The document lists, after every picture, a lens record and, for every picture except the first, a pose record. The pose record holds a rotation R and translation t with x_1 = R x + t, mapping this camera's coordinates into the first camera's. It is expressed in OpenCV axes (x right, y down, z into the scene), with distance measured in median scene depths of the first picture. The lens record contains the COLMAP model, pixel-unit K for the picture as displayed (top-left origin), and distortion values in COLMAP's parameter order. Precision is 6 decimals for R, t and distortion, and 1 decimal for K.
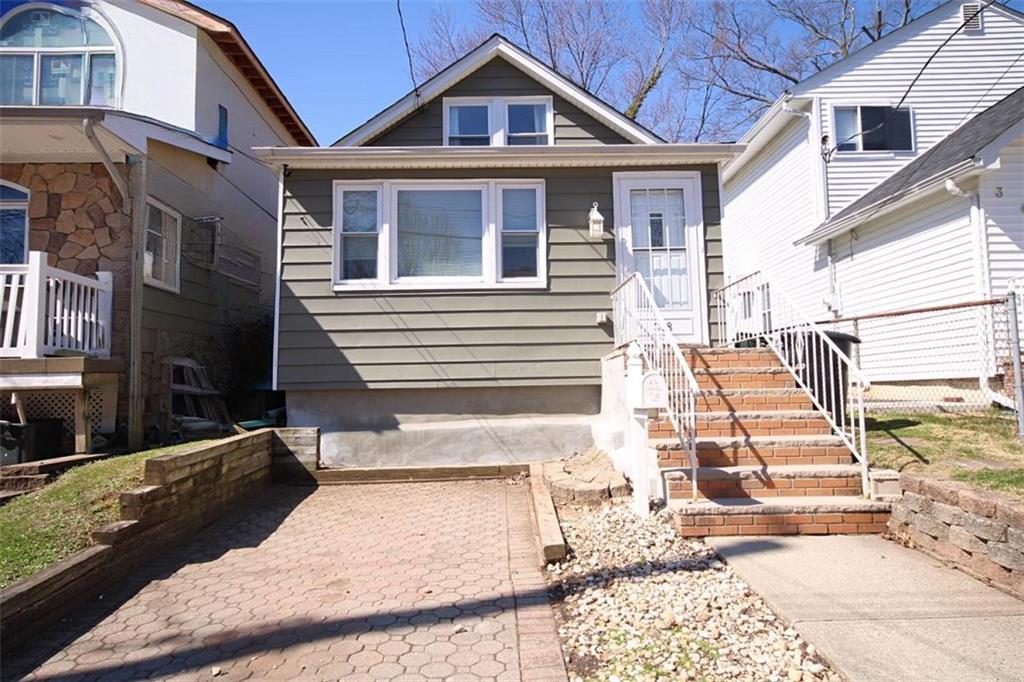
lens RADIAL K [[737.5, 0, 536.5], [0, 737.5, 339.1], [0, 0, 1]] dist [0.005895, 0.040582]
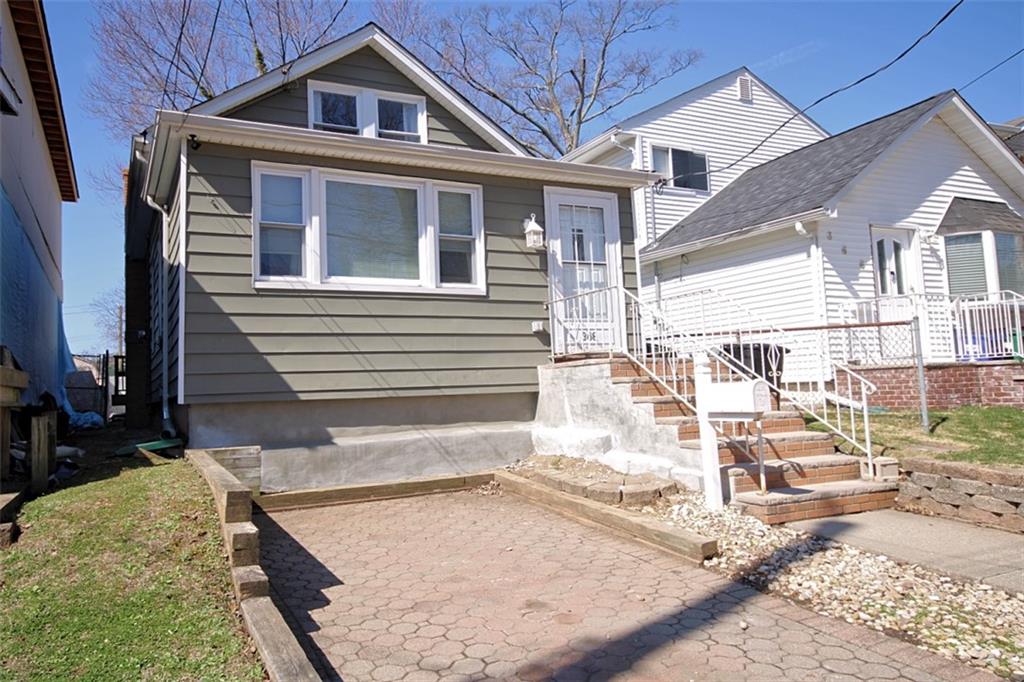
lens RADIAL K [[737.5, 0, 536.5], [0, 737.5, 339.1], [0, 0, 1]] dist [0.005895, 0.040582]
pose [[0.901563, 0.016865, 0.432319, -0.350470], [-0.013276, 0.999848, -0.011319, 0.000233], [-0.432444, 0.004466, 0.901650, 0.074127]]
